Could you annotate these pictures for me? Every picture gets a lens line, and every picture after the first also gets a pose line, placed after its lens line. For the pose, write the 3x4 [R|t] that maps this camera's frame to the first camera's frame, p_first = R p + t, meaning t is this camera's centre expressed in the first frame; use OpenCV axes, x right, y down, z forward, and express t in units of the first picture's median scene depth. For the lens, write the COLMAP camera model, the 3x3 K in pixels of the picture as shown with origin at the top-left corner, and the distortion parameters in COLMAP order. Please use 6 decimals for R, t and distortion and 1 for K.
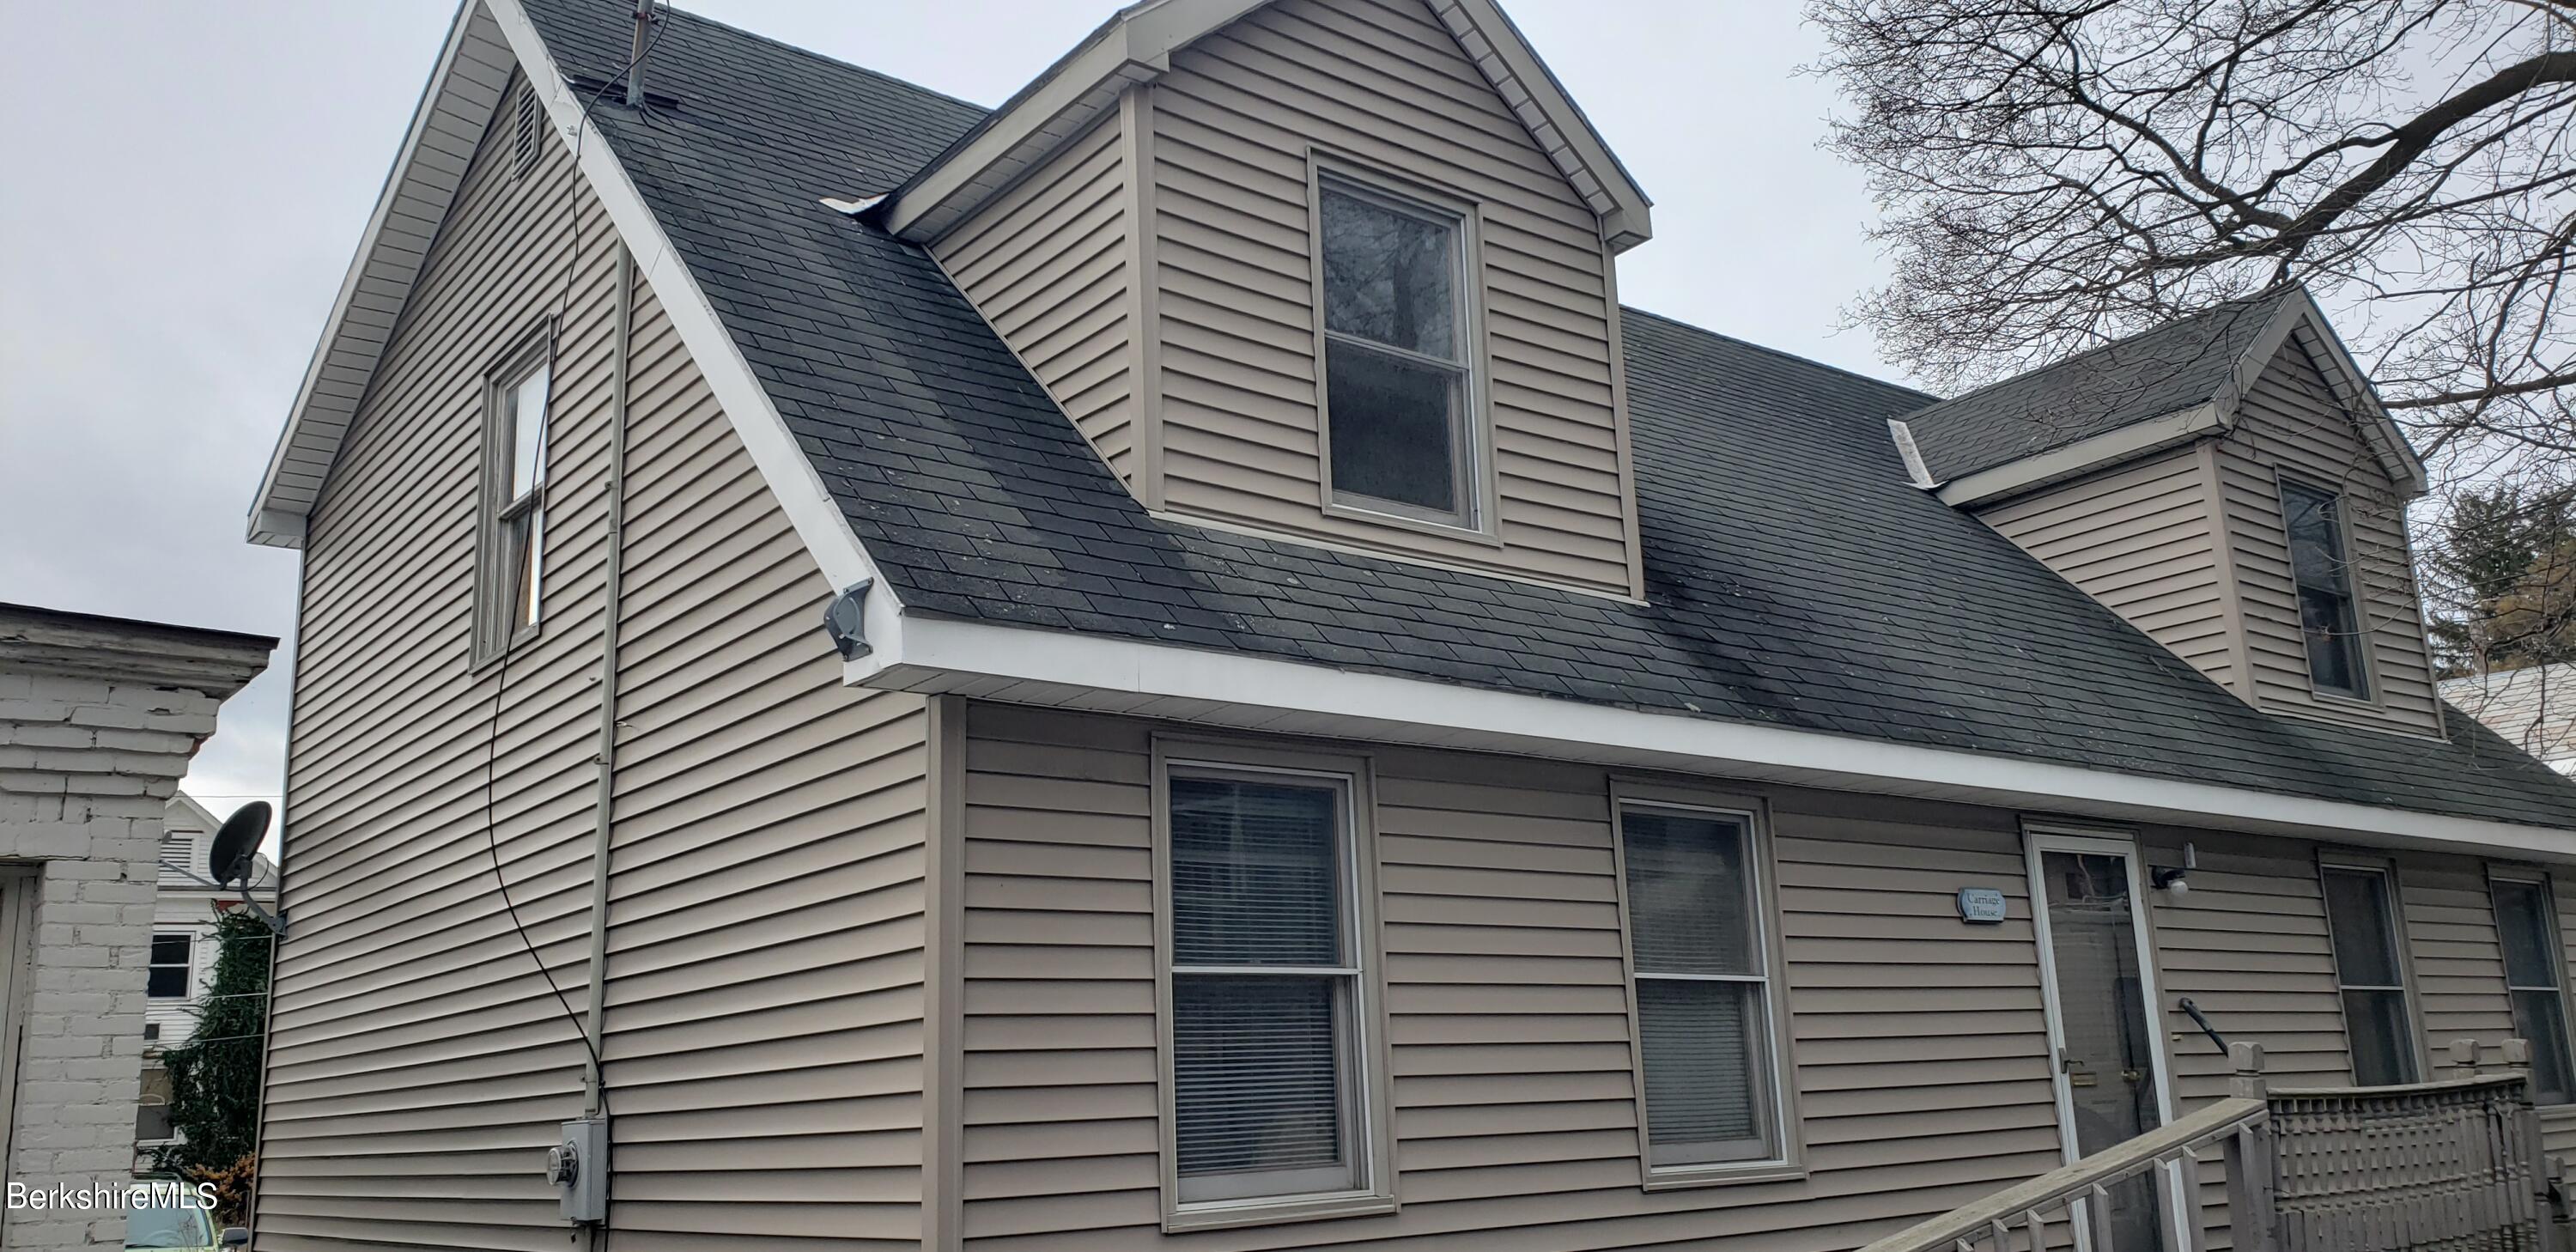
lens RADIAL K [[2013.0, 0, 1286.7], [0, 2013.0, 609.9], [0, 0, 1]] dist [0.001563, -0.003649]
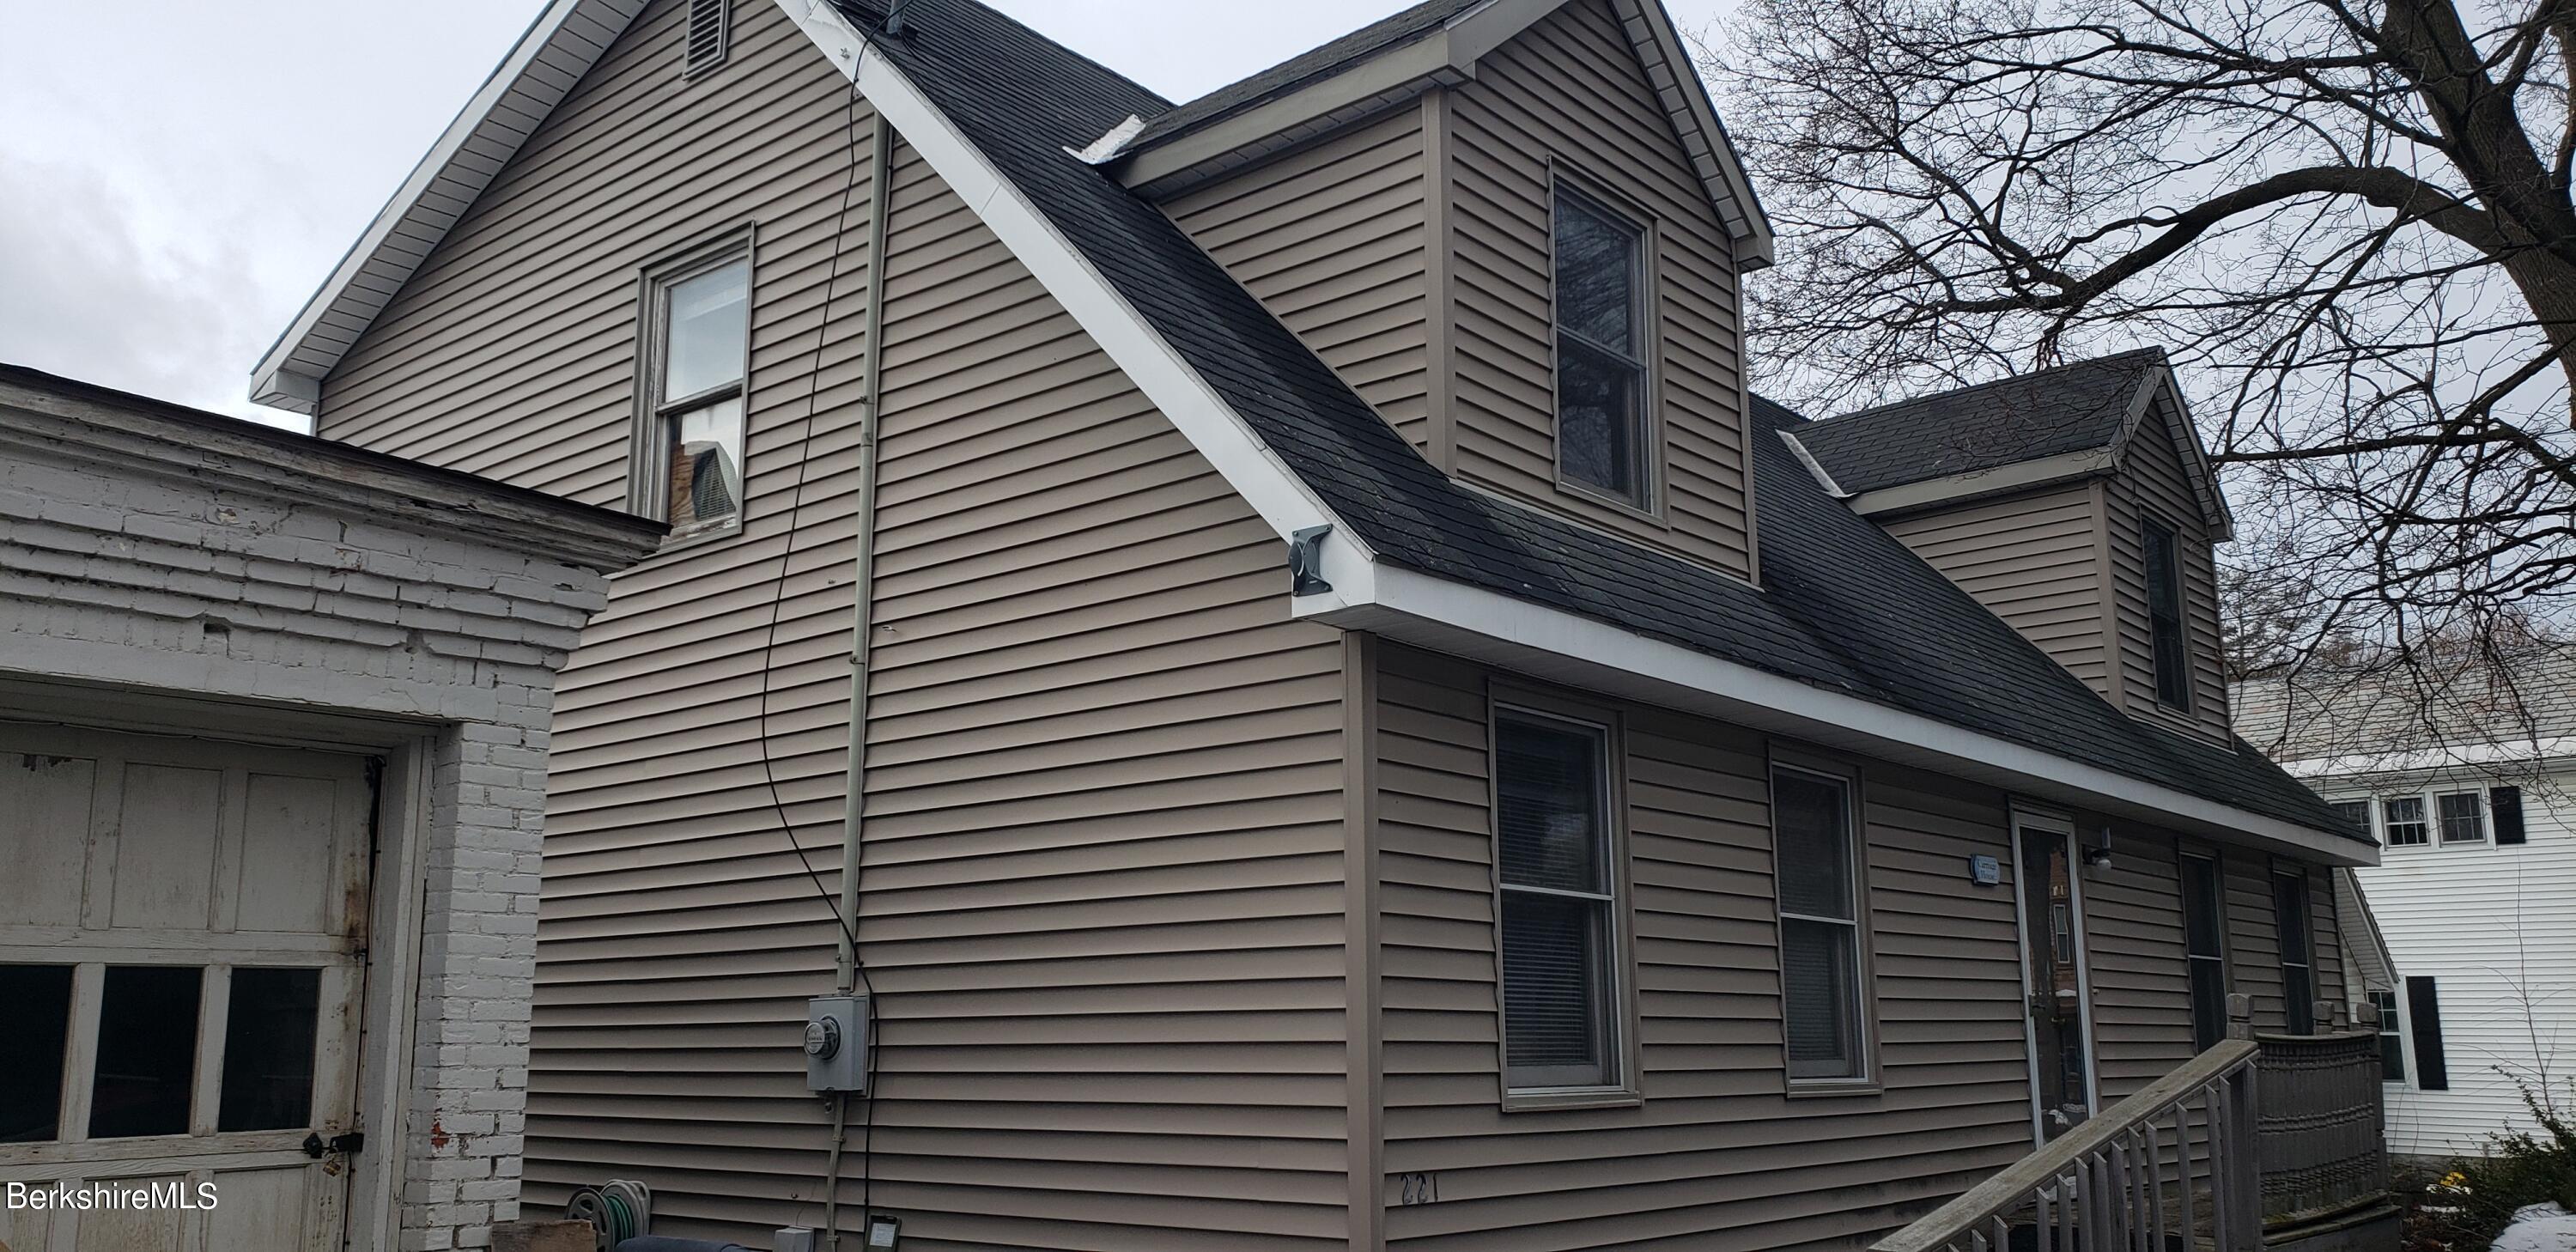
lens RADIAL K [[1968.6, 0, 1288.0], [0, 1968.6, 626.0], [0, 0, 1]] dist [-0.014303, -0.005216]
pose [[0.982115, 0.078216, 0.171265, -0.286757], [-0.084615, 0.995951, 0.030375, 0.006534], [-0.168196, -0.044323, 0.984757, -0.048719]]
